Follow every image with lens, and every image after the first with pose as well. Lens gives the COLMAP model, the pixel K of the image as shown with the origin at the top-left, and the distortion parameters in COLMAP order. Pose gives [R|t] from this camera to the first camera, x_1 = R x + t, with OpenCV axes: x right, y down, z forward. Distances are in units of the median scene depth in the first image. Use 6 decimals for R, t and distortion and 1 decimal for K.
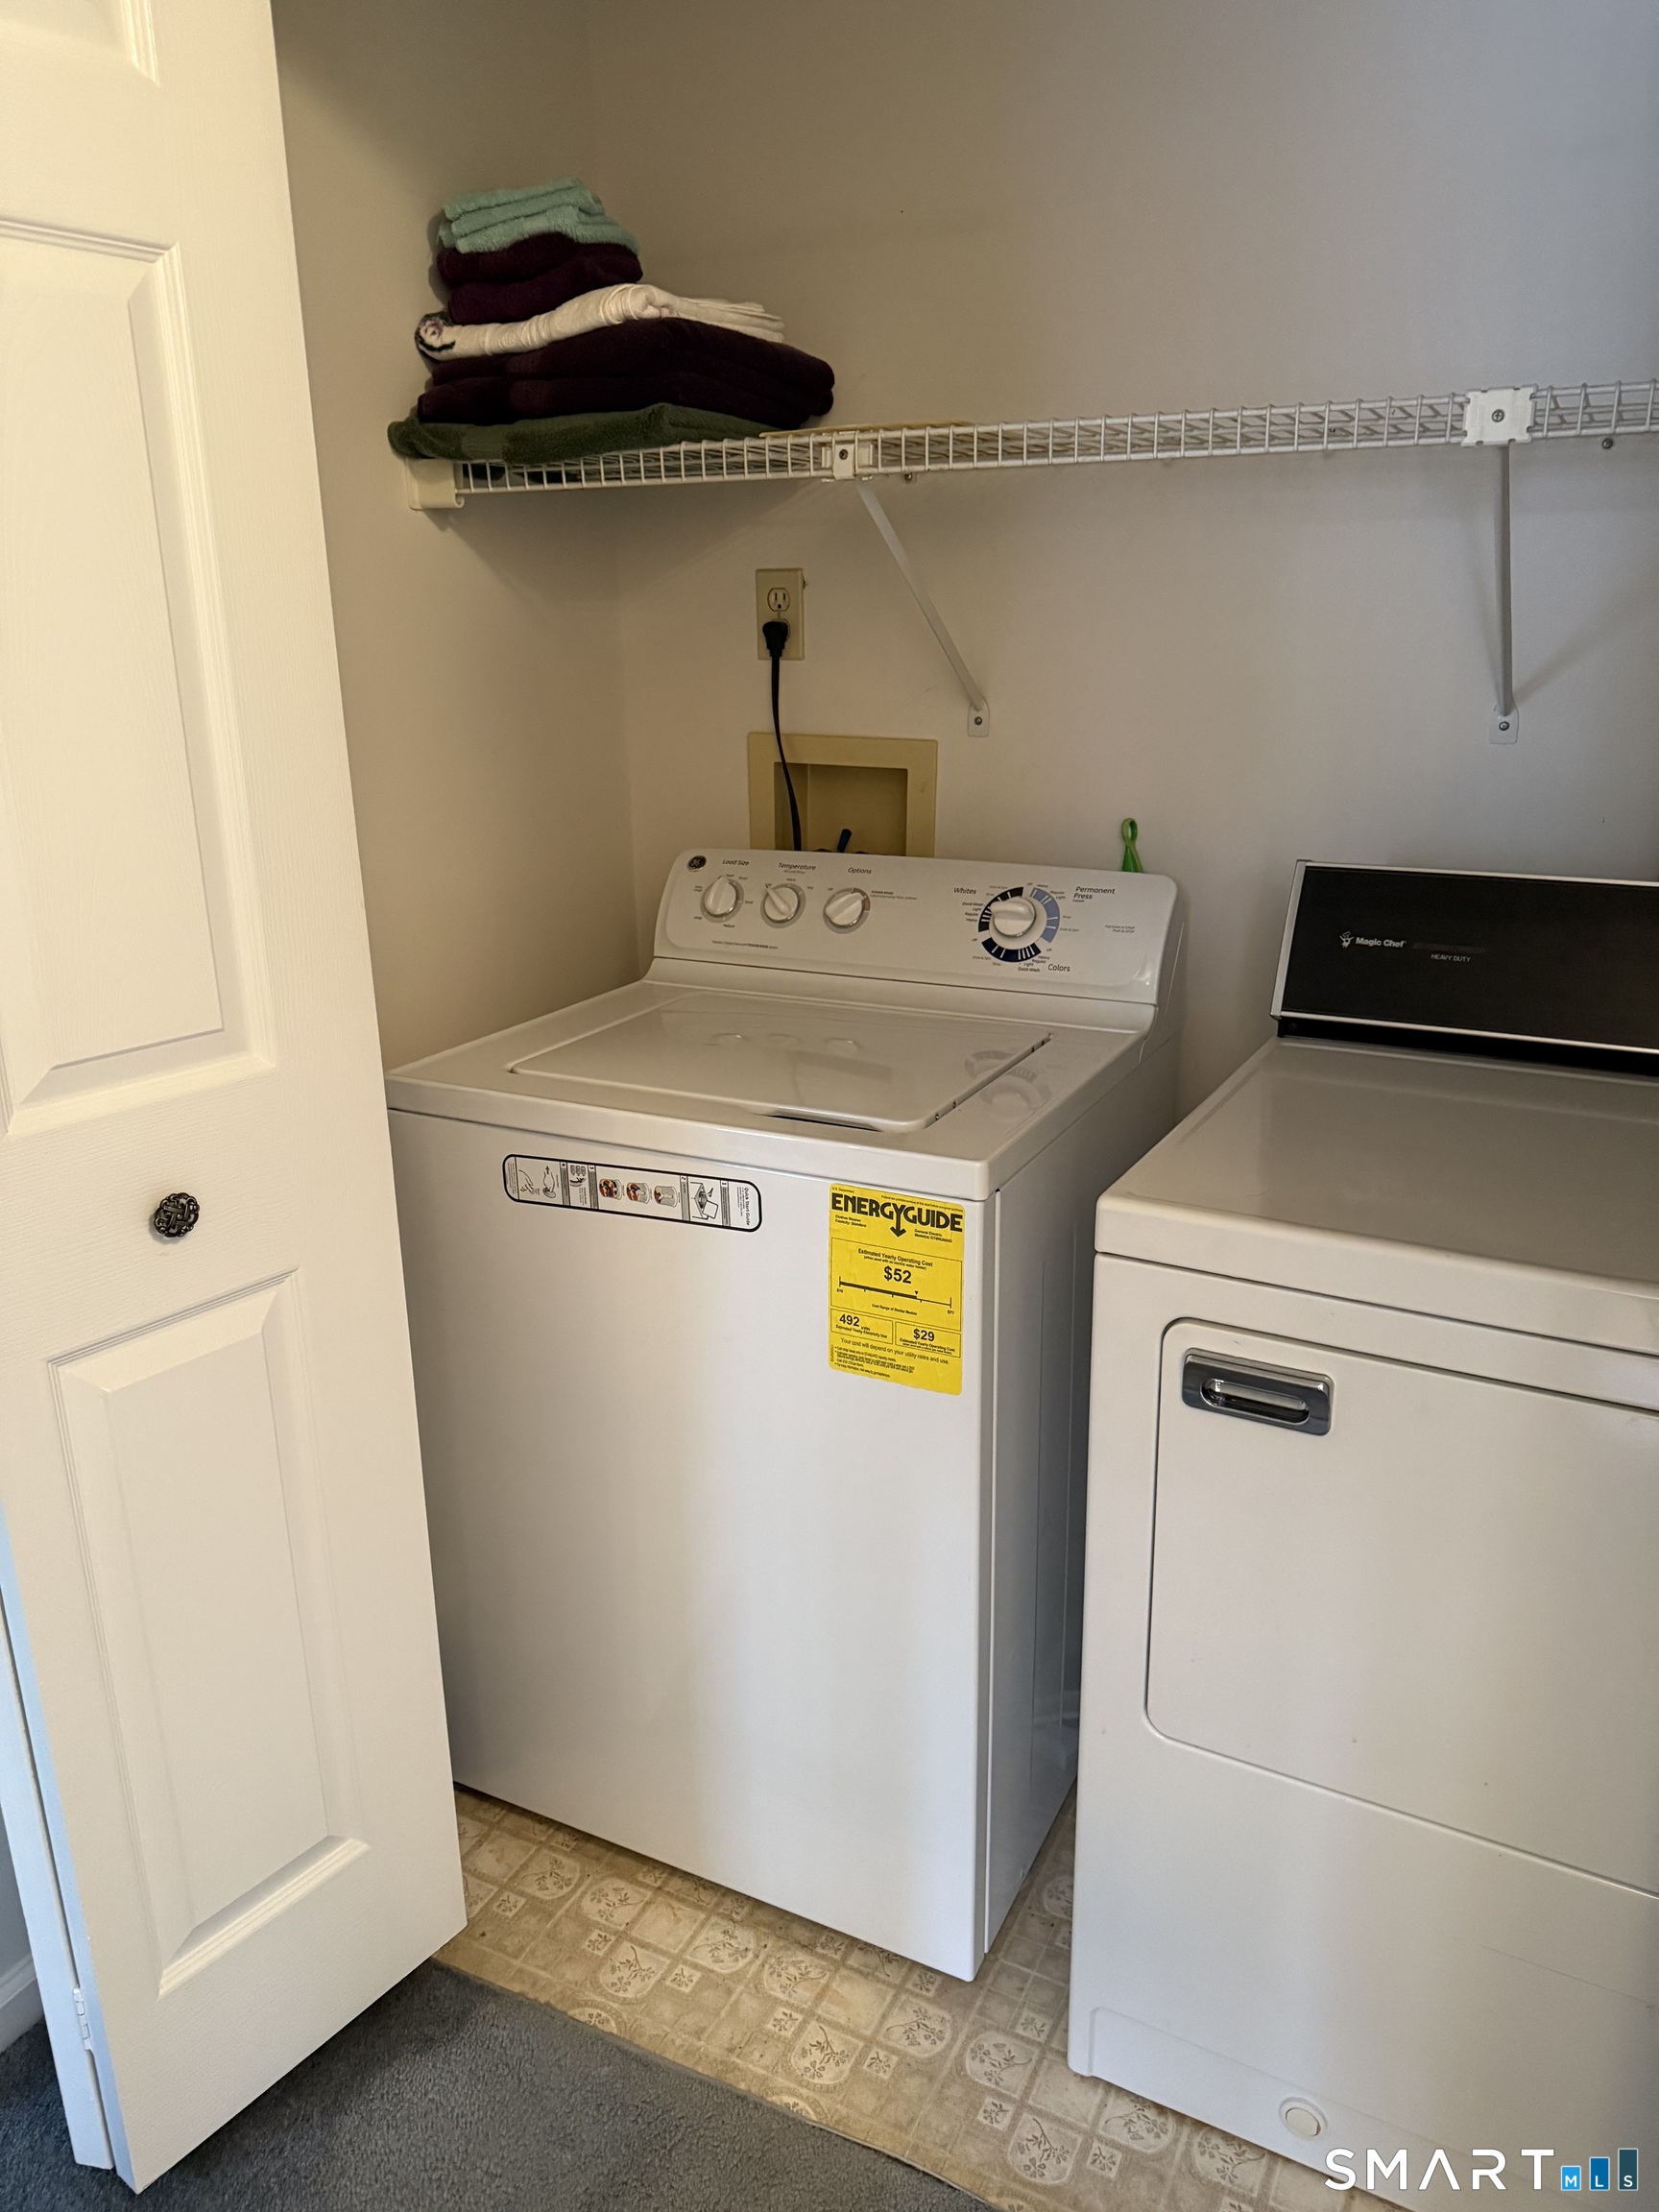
lens RADIAL K [[1527.5, 0, 823.5], [0, 1527.5, 1092.2], [0, 0, 1]] dist [0.129996, -0.250347]
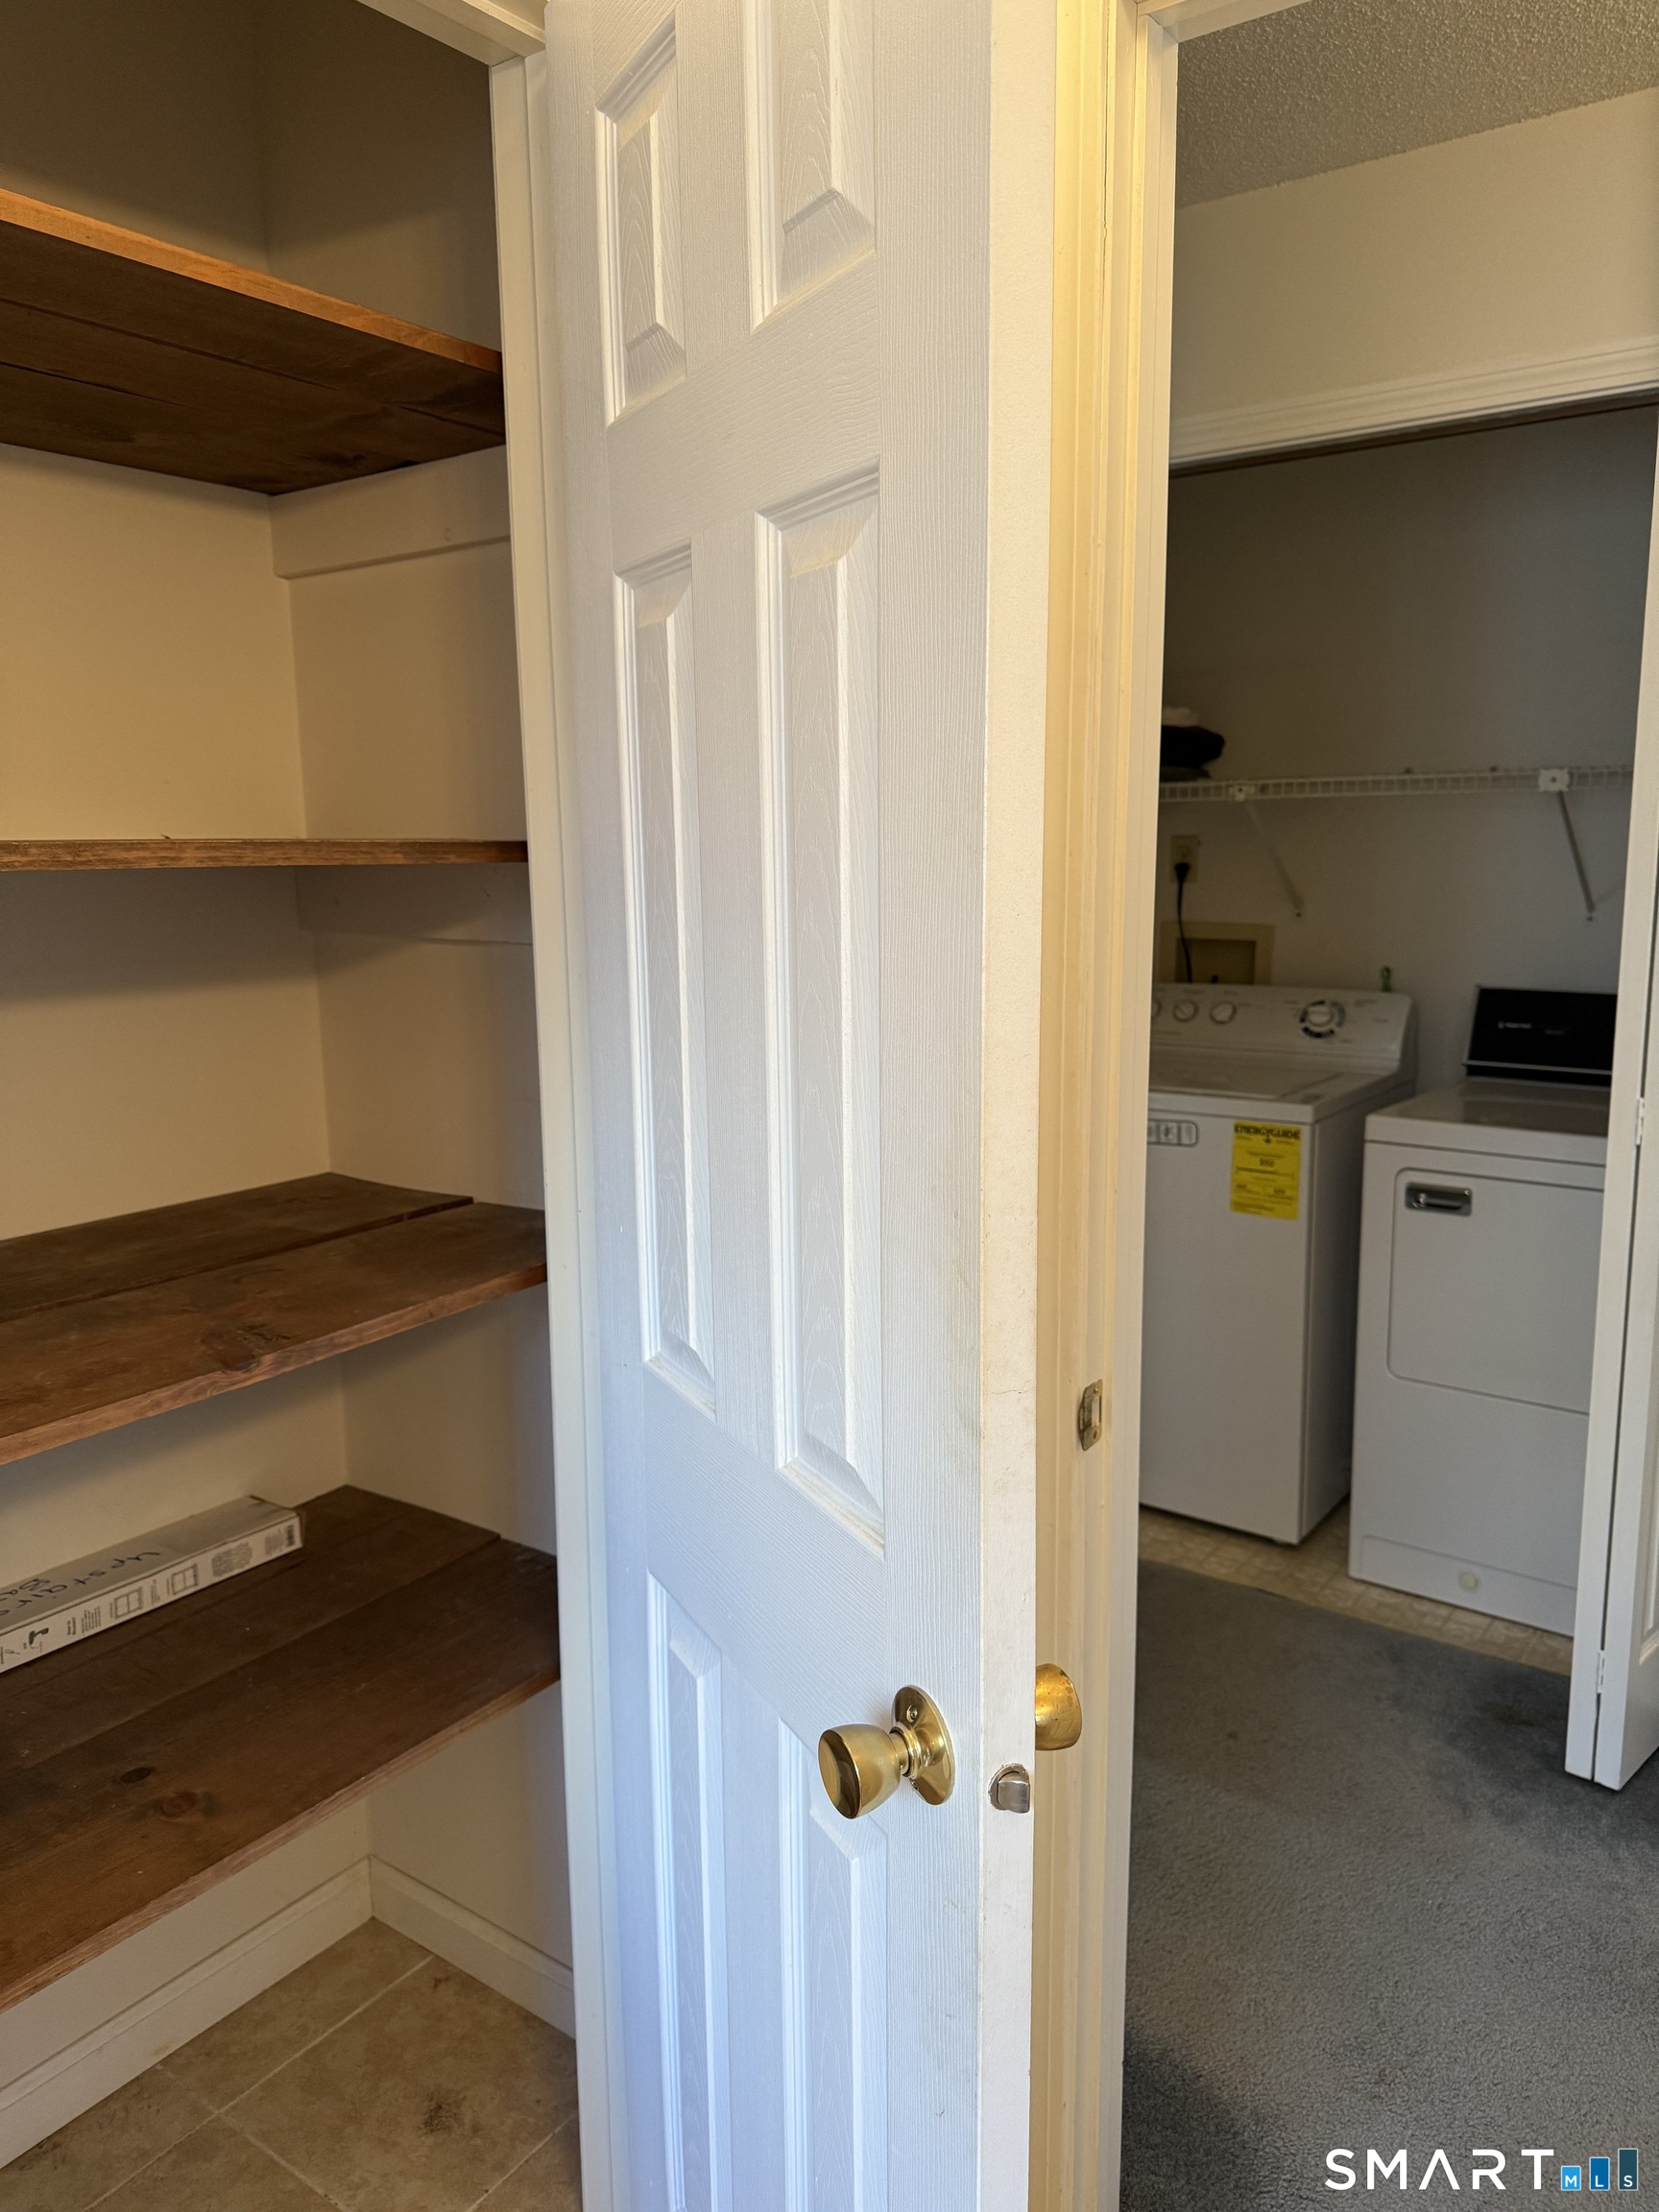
lens RADIAL K [[1527.5, 0, 823.5], [0, 1527.5, 1092.2], [0, 0, 1]] dist [0.129996, -0.250347]
pose [[0.985901, 0.028202, -0.164937, -0.197218], [-0.049906, 0.990392, -0.128969, 0.310495], [0.159715, 0.135382, 0.977836, -1.144140]]
